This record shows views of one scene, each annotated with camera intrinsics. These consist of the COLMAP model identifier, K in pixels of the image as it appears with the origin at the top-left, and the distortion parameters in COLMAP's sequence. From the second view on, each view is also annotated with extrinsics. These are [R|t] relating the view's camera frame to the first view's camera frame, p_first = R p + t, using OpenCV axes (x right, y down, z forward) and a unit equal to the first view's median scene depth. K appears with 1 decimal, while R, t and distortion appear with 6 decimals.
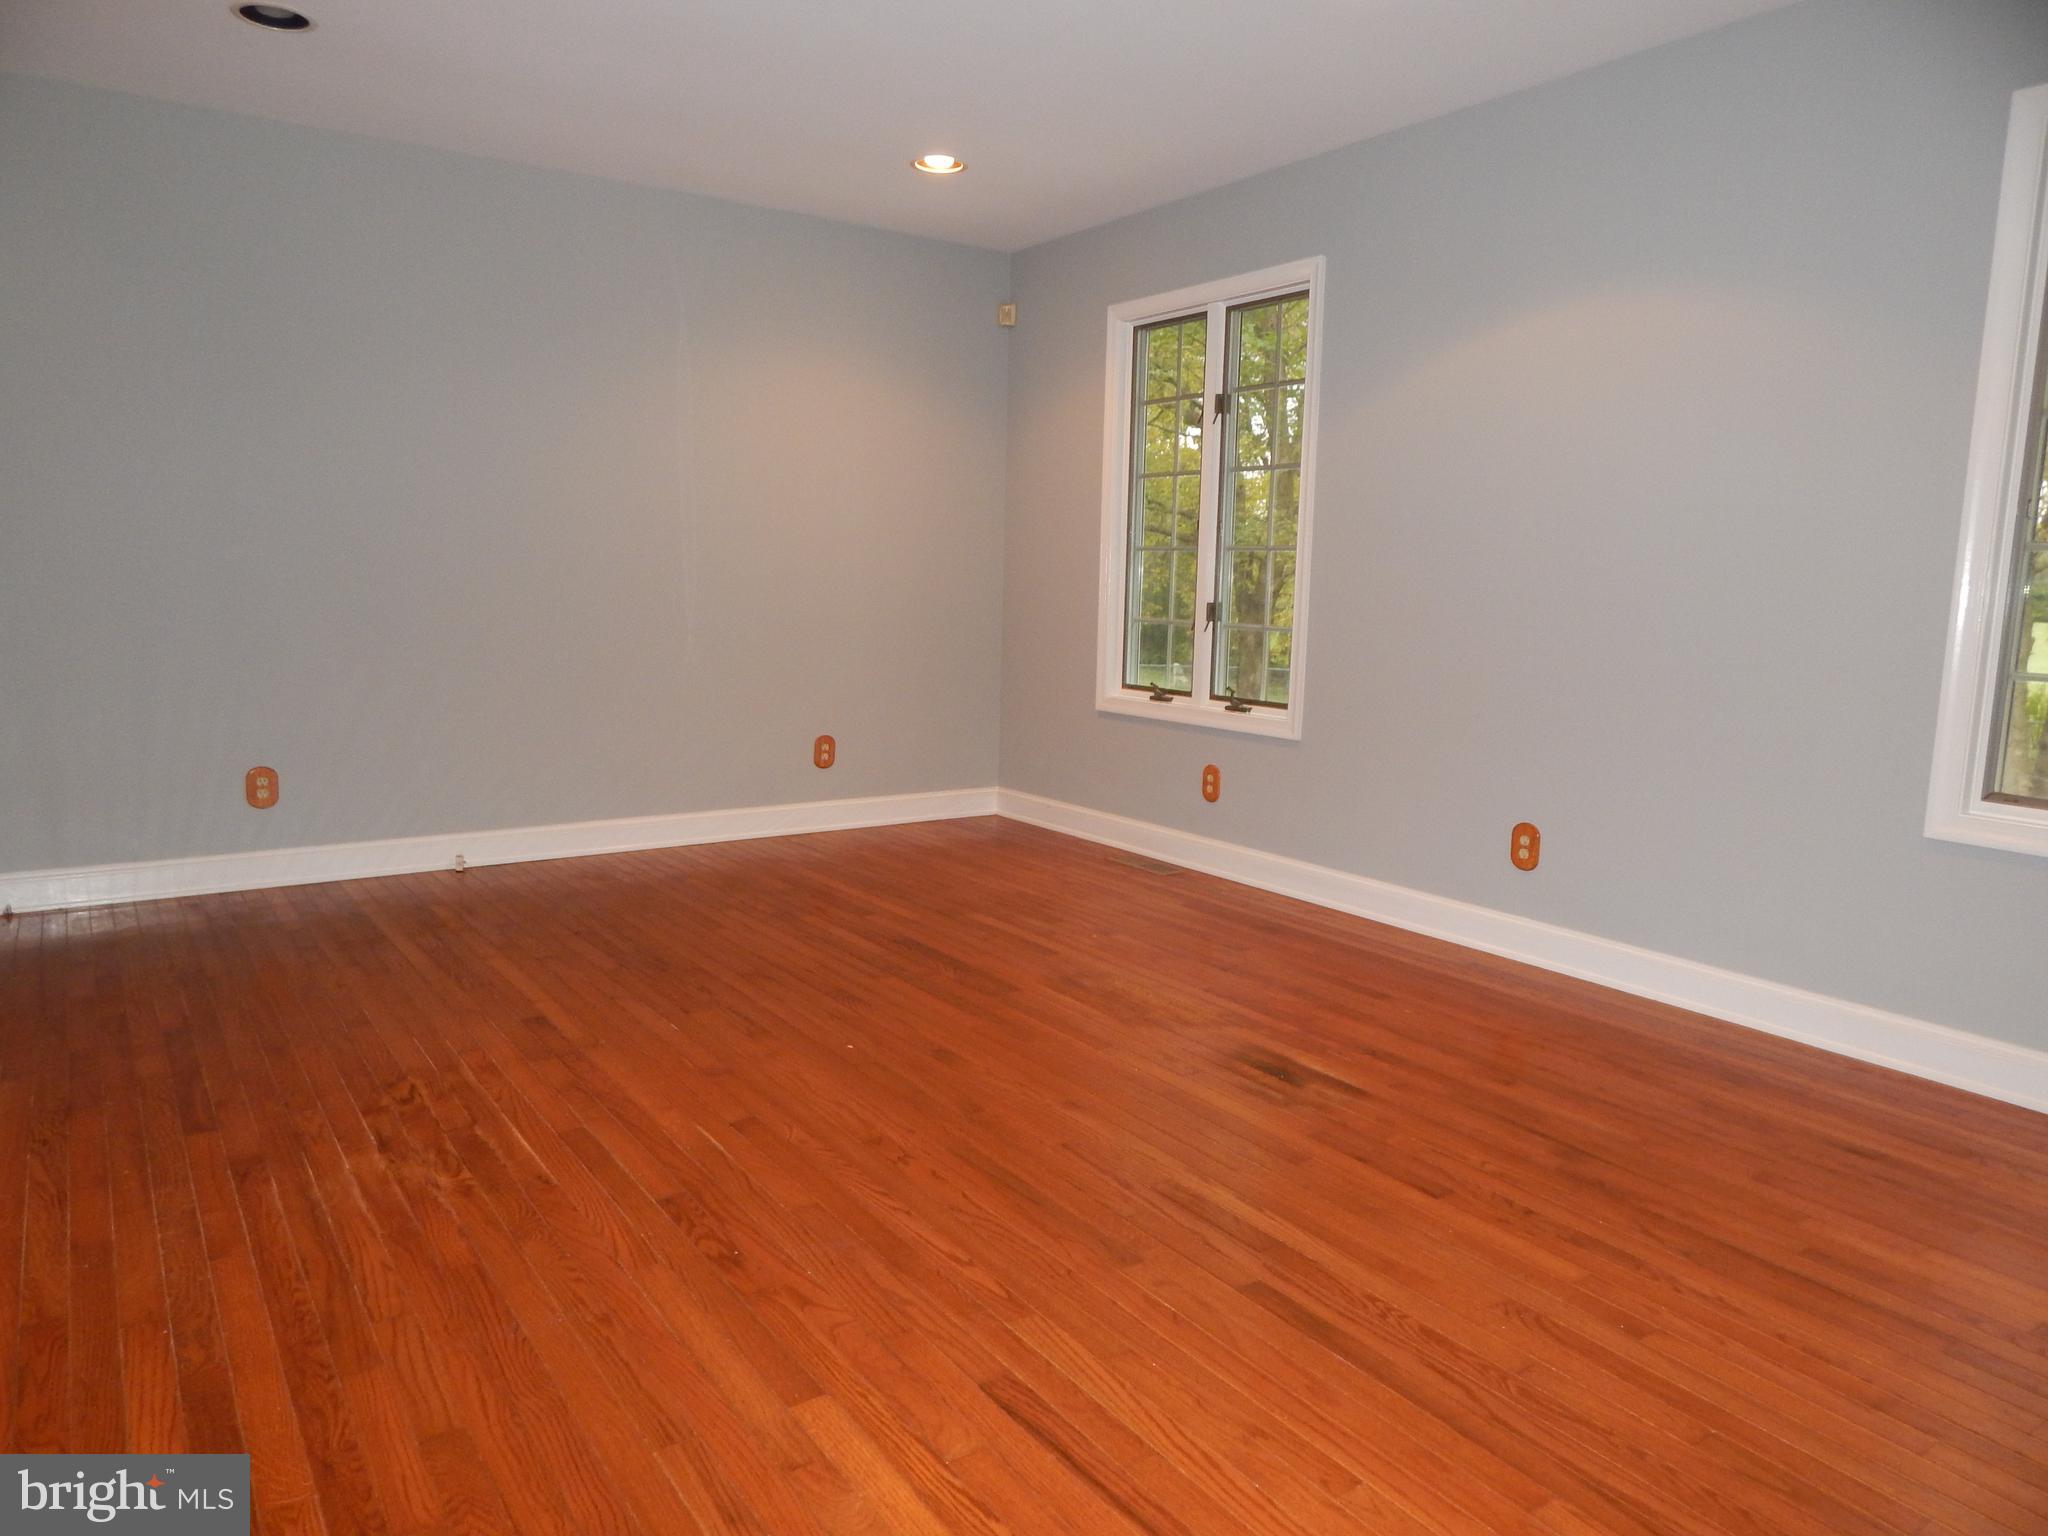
lens RADIAL K [[1371.2, 0, 1018.2], [0, 1371.2, 758.0], [0, 0, 1]] dist [0.027763, -0.019496]
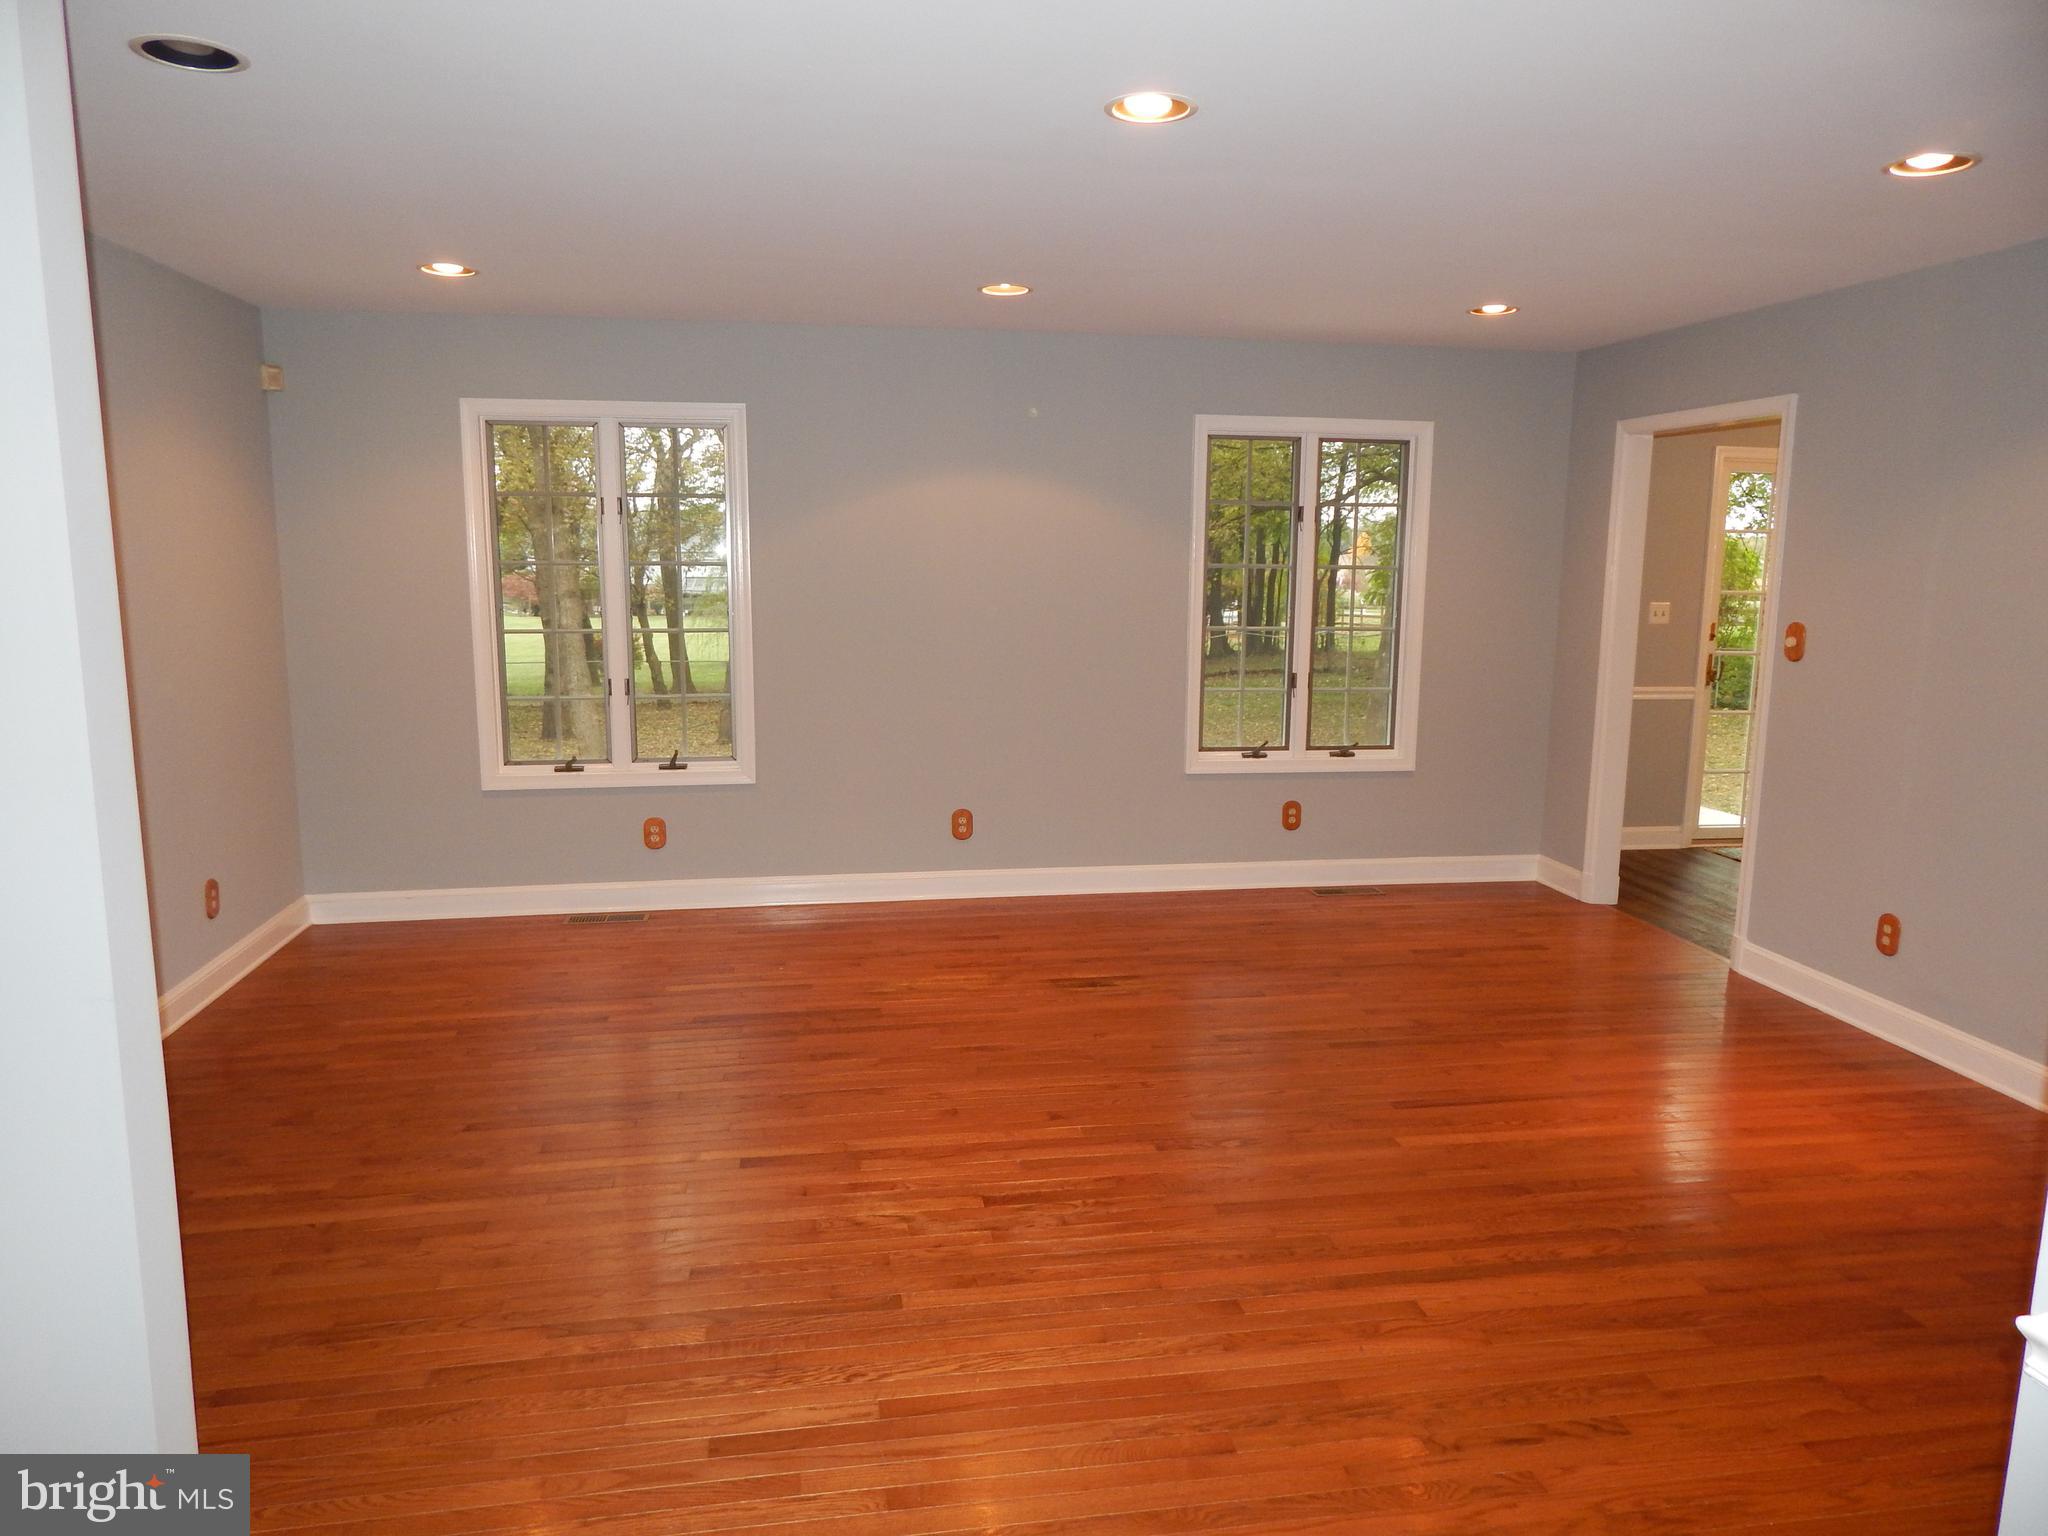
lens RADIAL K [[1371.2, 0, 1018.2], [0, 1371.2, 758.0], [0, 0, 1]] dist [0.027763, -0.019496]
pose [[0.433296, -0.155473, 0.887740, -1.113364], [0.133706, 0.985197, 0.107281, -0.192723], [-0.891278, 0.072211, 0.447670, 0.316132]]
